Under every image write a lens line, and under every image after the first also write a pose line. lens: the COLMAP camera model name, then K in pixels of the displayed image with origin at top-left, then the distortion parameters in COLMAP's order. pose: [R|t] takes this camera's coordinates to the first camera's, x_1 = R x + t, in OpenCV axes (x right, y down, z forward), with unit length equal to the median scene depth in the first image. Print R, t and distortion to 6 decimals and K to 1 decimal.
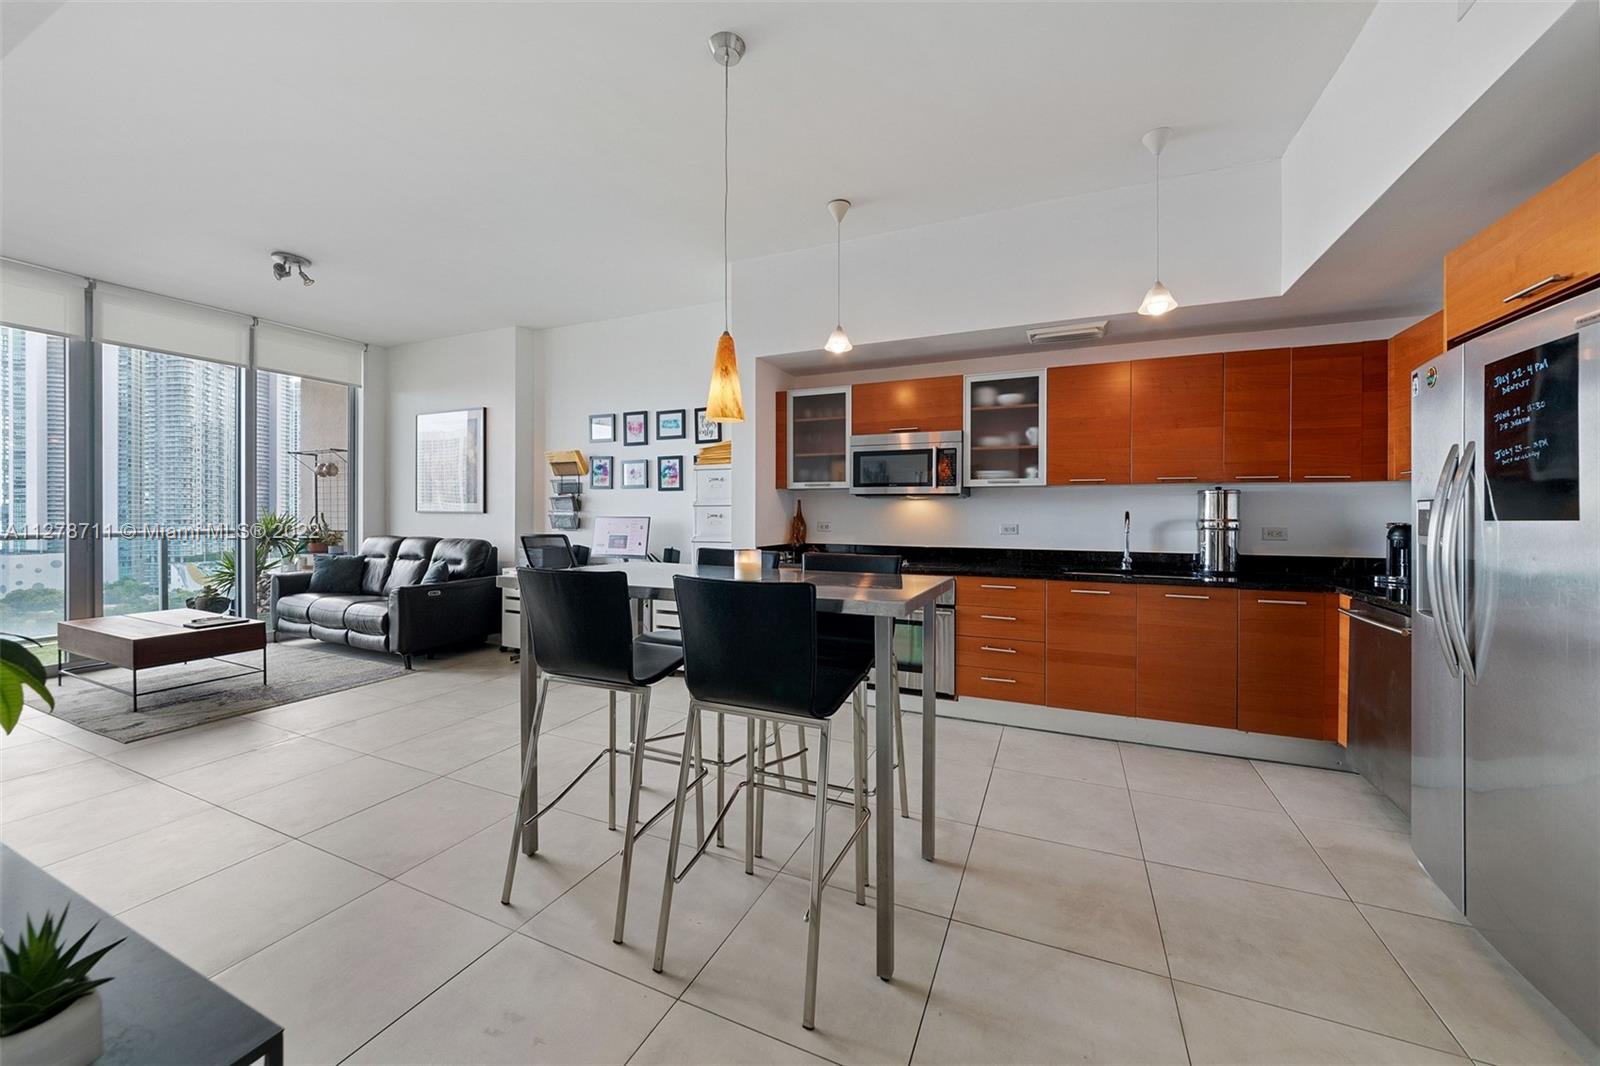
lens RADIAL K [[586.7, 0, 803.9], [0, 586.7, 514.0], [0, 0, 1]] dist [-0.006895, 0.000198]
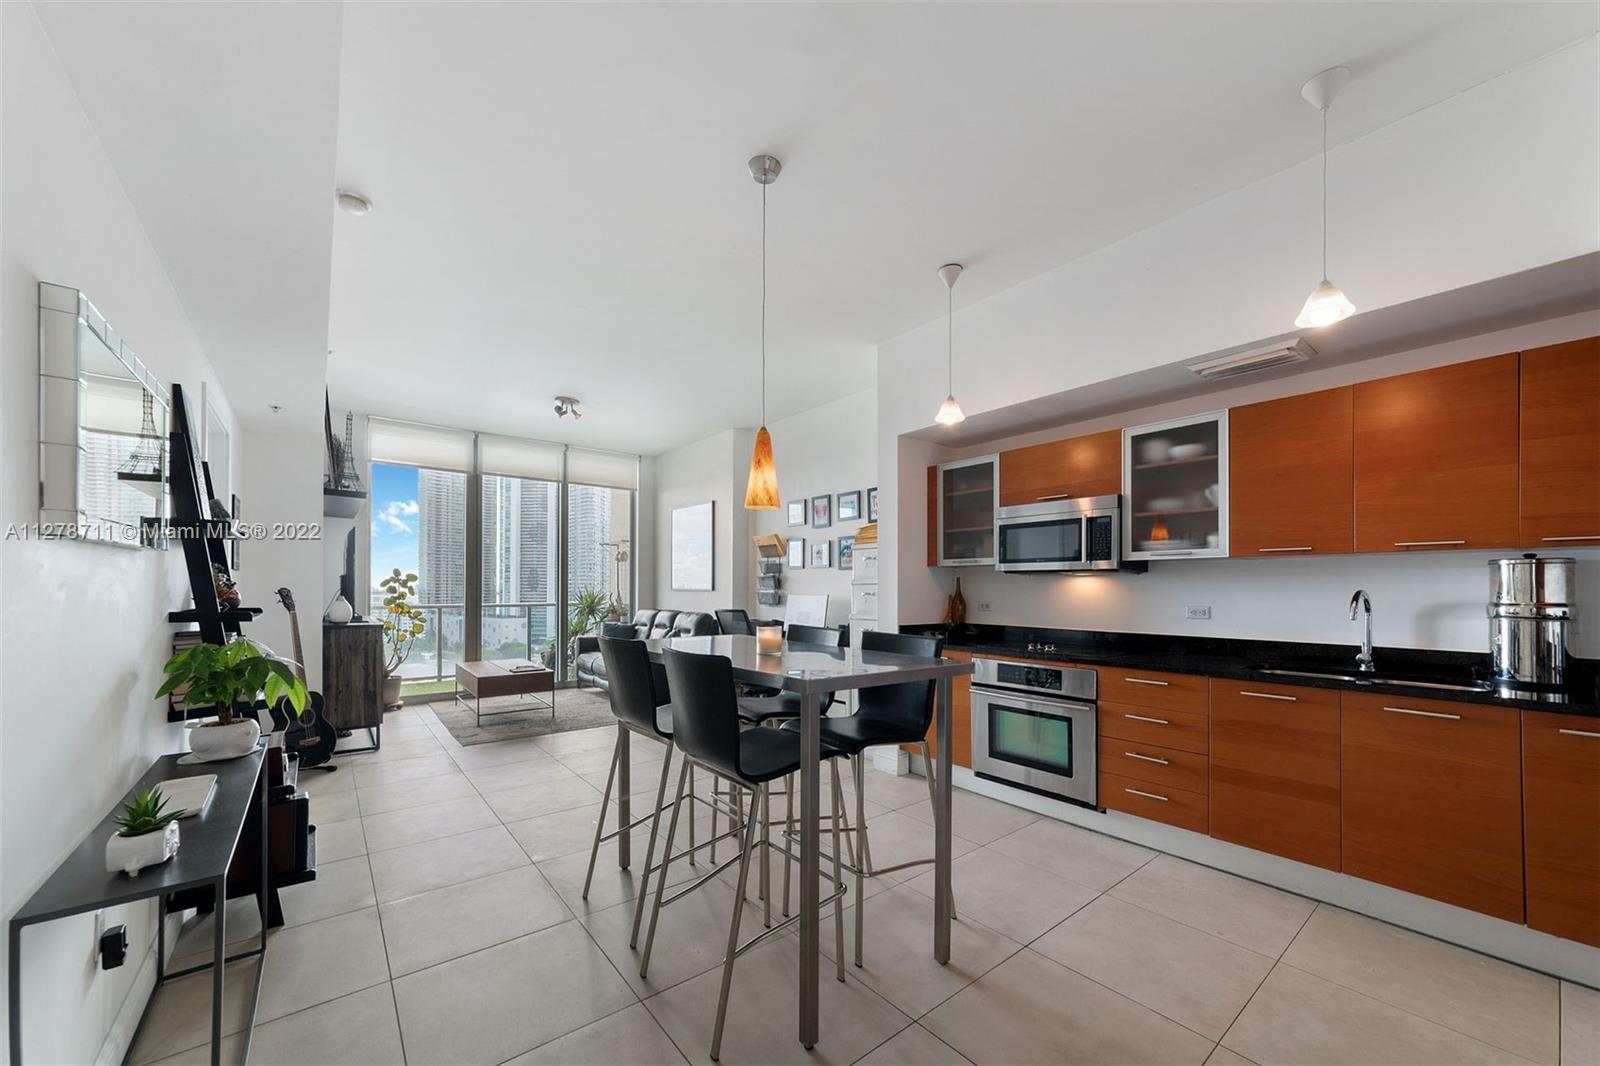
lens RADIAL K [[603.4, 0, 806.1], [0, 603.4, 585.0], [0, 0, 1]] dist [0.000602, 0.000013]
pose [[0.889151, -0.002813, -0.457605, 0.243833], [-0.001653, 0.999955, -0.009357, -0.002554], [0.457611, 0.009076, 0.889106, 0.018272]]
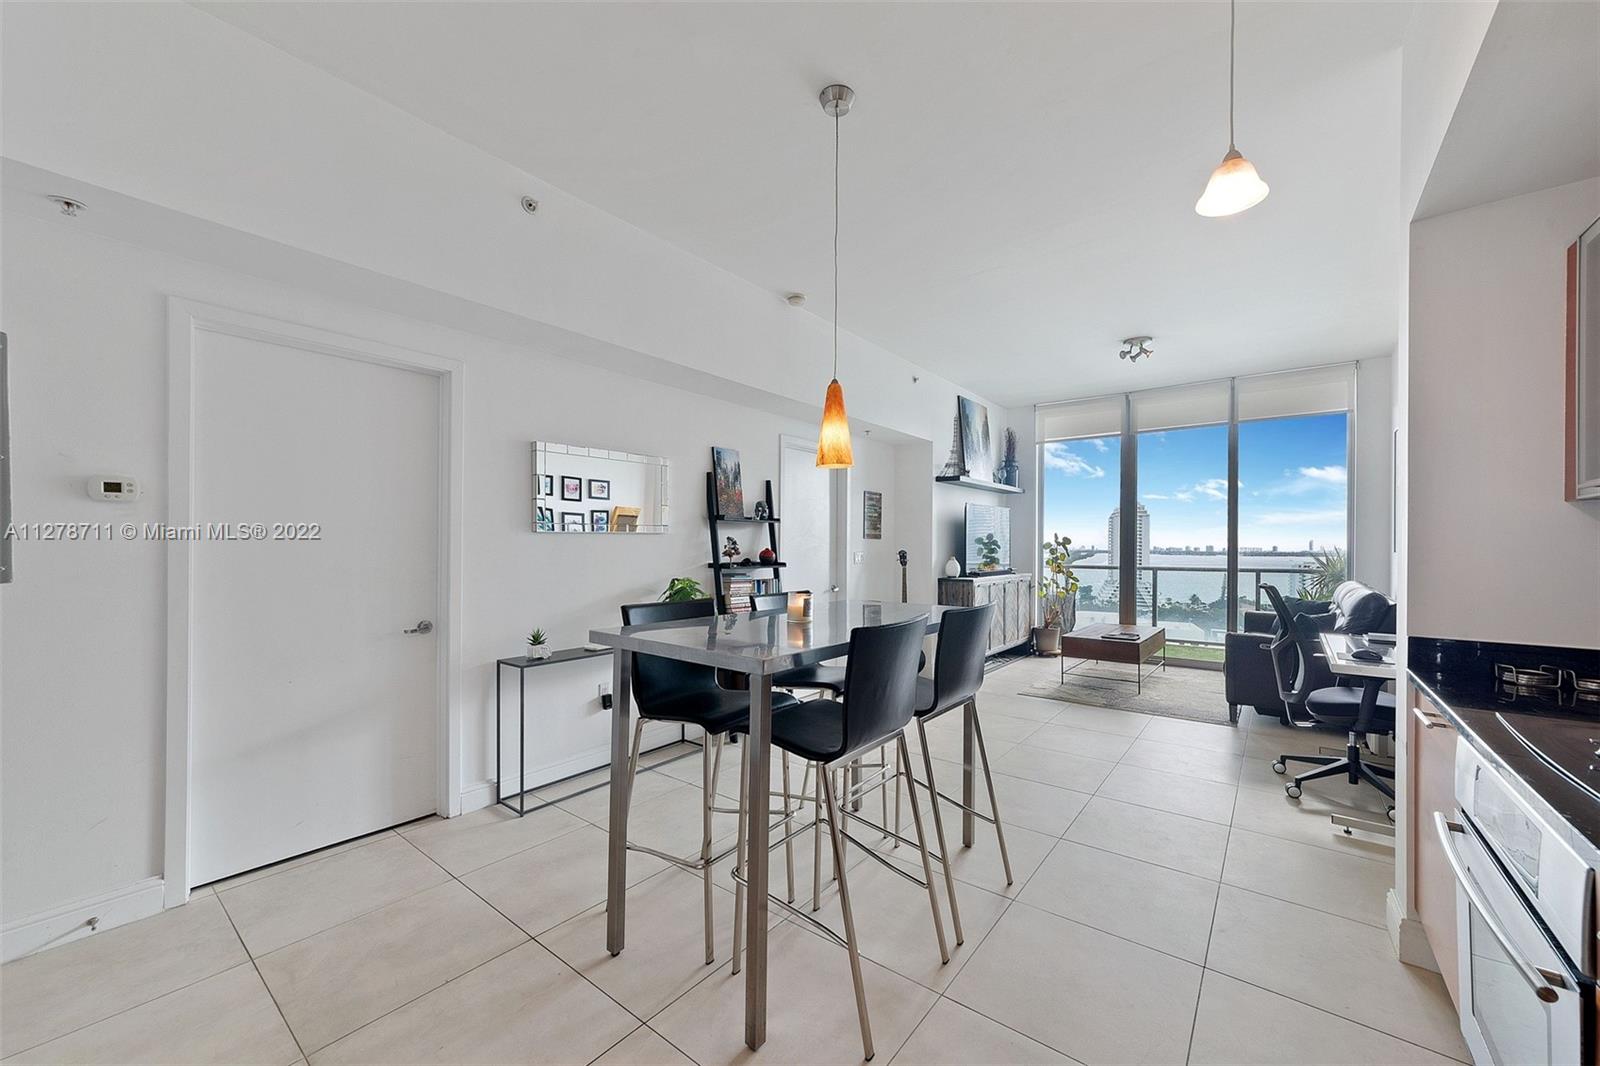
lens RADIAL K [[607.8, 0, 811.8], [0, 607.8, 551.7], [0, 0, 1]] dist [-0.009450, 0.006274]
pose [[-0.241908, 0.003583, -0.970293, 0.484552], [-0.006199, 0.999967, 0.005238, -0.008873], [0.970279, 0.007282, -0.241878, 0.653203]]
